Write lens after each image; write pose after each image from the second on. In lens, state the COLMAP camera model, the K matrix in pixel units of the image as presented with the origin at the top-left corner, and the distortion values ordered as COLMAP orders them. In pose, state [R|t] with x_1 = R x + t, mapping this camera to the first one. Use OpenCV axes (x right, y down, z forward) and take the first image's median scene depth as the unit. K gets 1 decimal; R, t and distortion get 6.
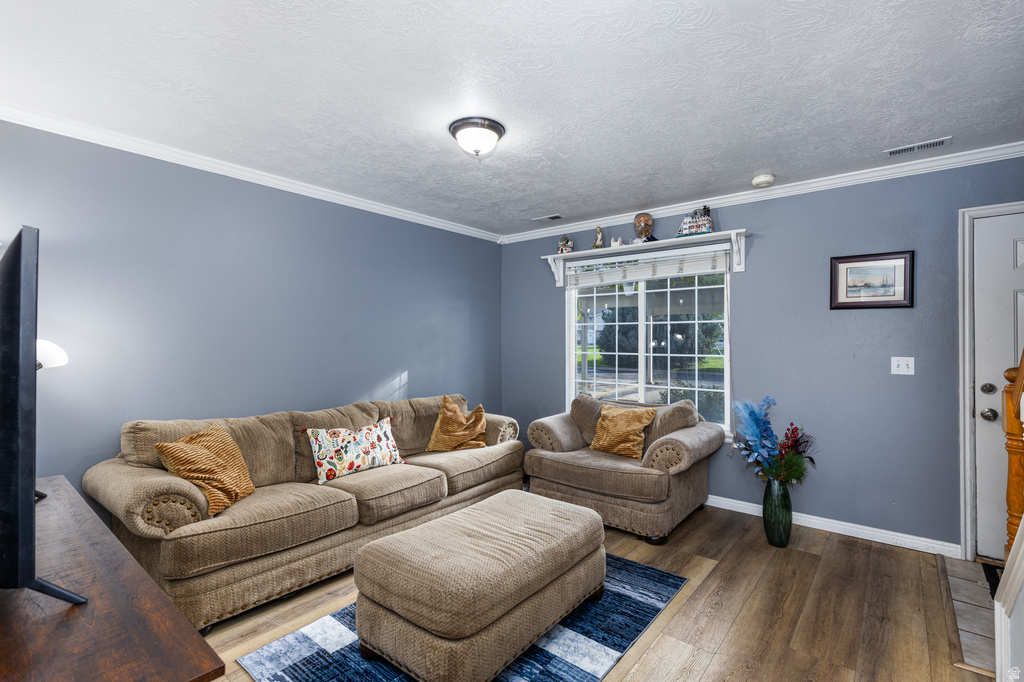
lens RADIAL K [[465.2, 0, 514.3], [0, 465.2, 342.1], [0, 0, 1]] dist [-0.000456, 0.000403]
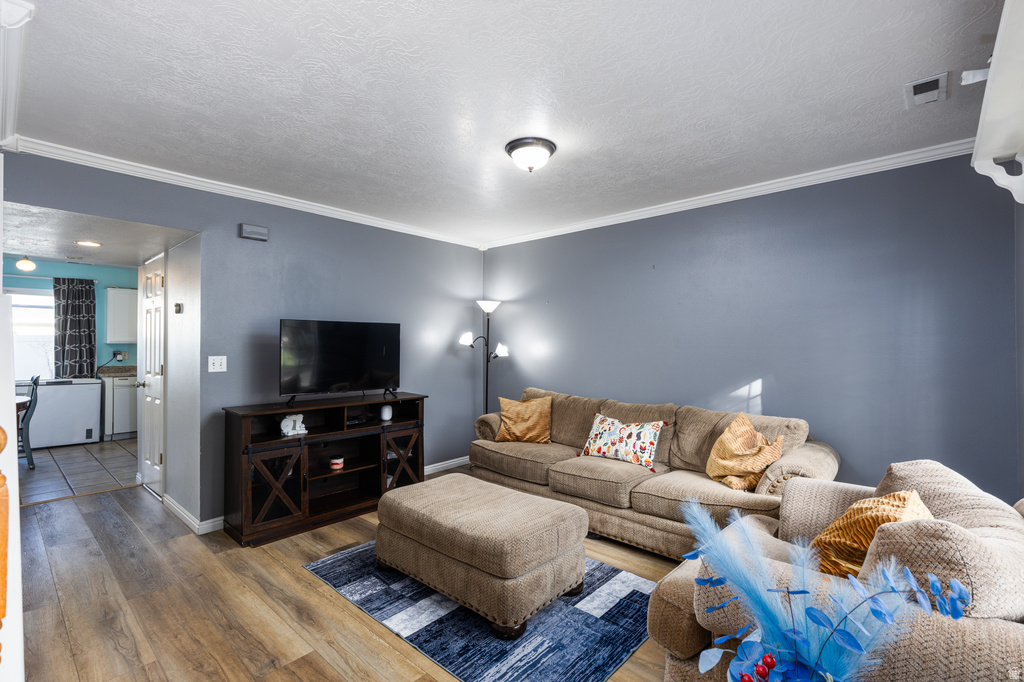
lens RADIAL K [[465.2, 0, 519.5], [0, 465.2, 344.6], [0, 0, 1]] dist [-0.000456, 0.000403]
pose [[-0.027339, 0.010345, -0.999573, 0.817371], [0.005033, 0.999935, 0.010211, -0.013612], [0.999614, -0.004752, -0.027389, 0.819433]]
